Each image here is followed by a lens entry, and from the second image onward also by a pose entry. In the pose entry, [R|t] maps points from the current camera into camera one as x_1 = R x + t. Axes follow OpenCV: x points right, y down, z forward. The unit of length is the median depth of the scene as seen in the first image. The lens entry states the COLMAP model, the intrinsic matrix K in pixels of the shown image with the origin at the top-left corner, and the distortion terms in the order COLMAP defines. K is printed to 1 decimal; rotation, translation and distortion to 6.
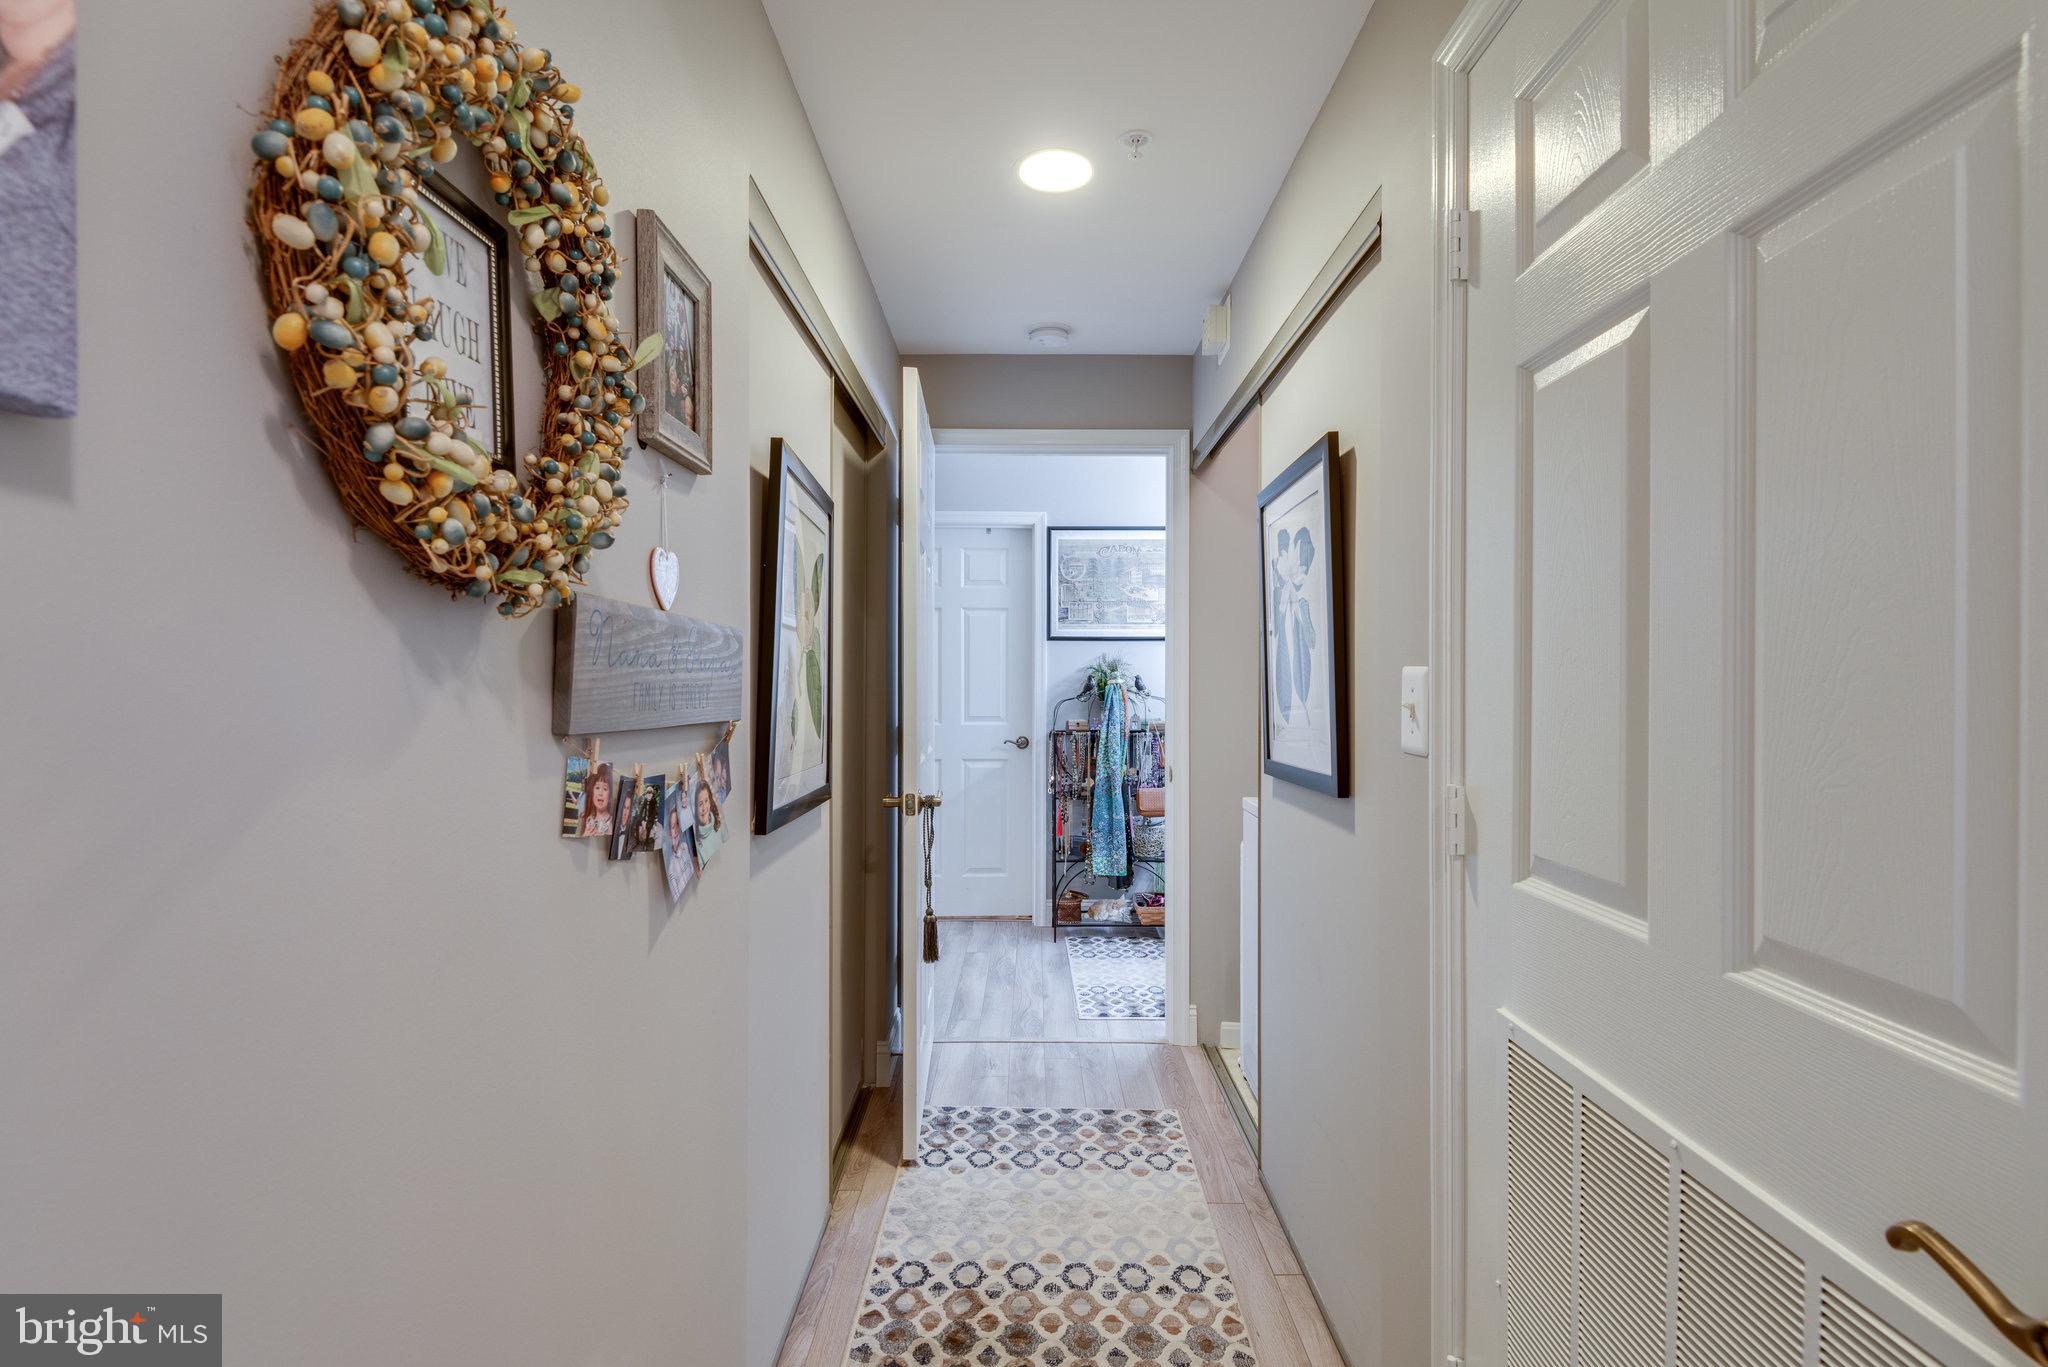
lens RADIAL K [[987.8, 0, 1034.5], [0, 987.8, 683.8], [0, 0, 1]] dist [0.028220, -0.022367]
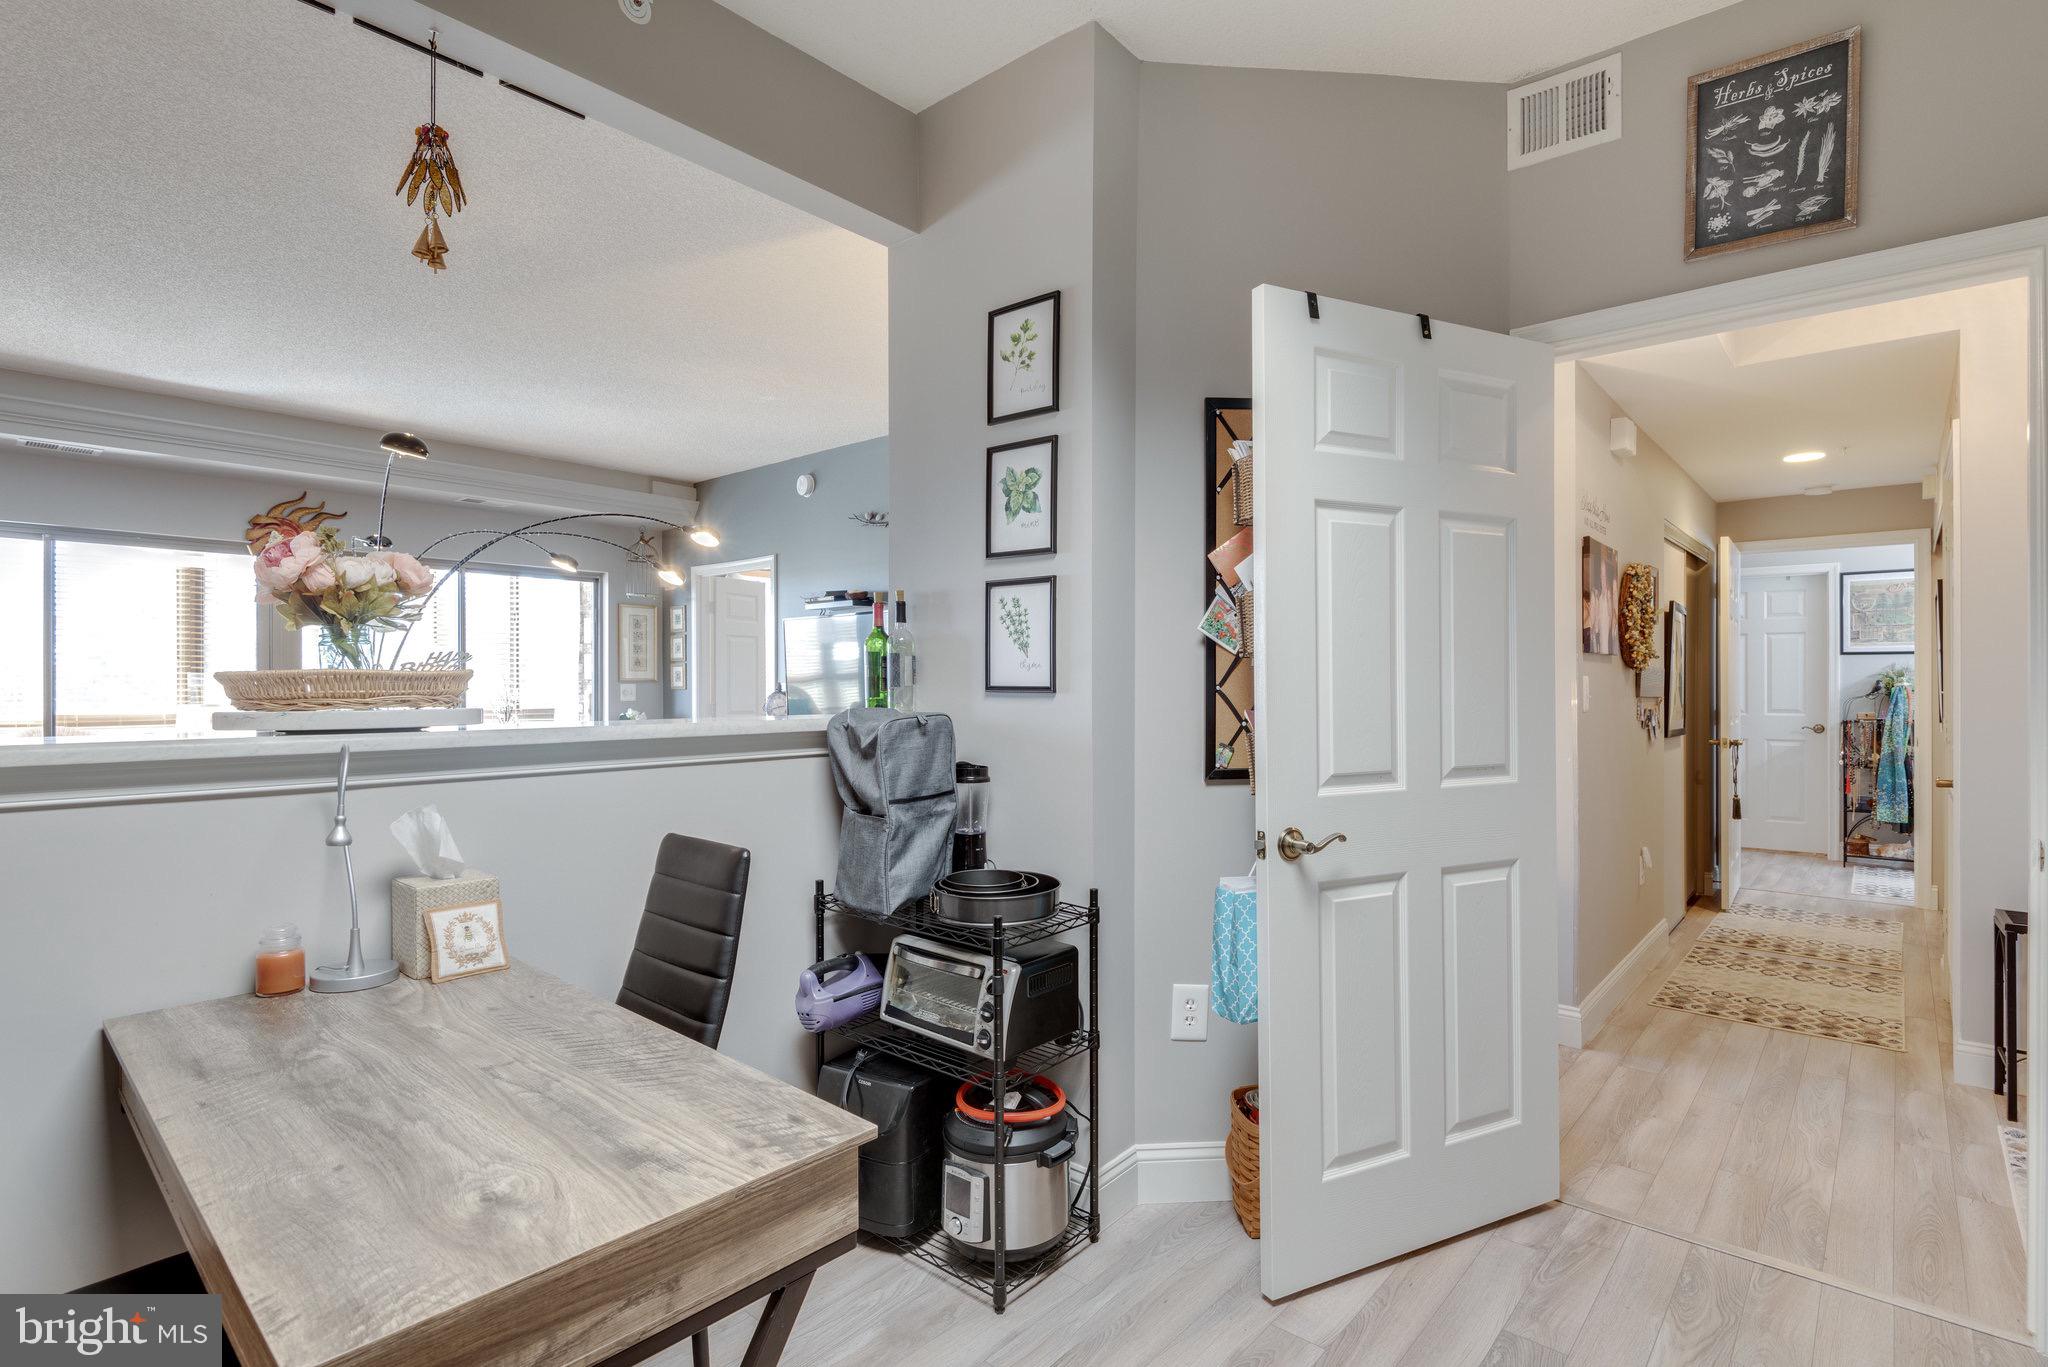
lens RADIAL K [[964.3, 0, 1106.8], [0, 964.3, 689.0], [0, 0, 1]] dist [0.019213, -0.000024]
pose [[0.774556, -0.000480, -0.632505, 0.085356], [0.001847, 0.999997, 0.001503, -0.000072], [0.632502, -0.002332, 0.774555, -0.745389]]
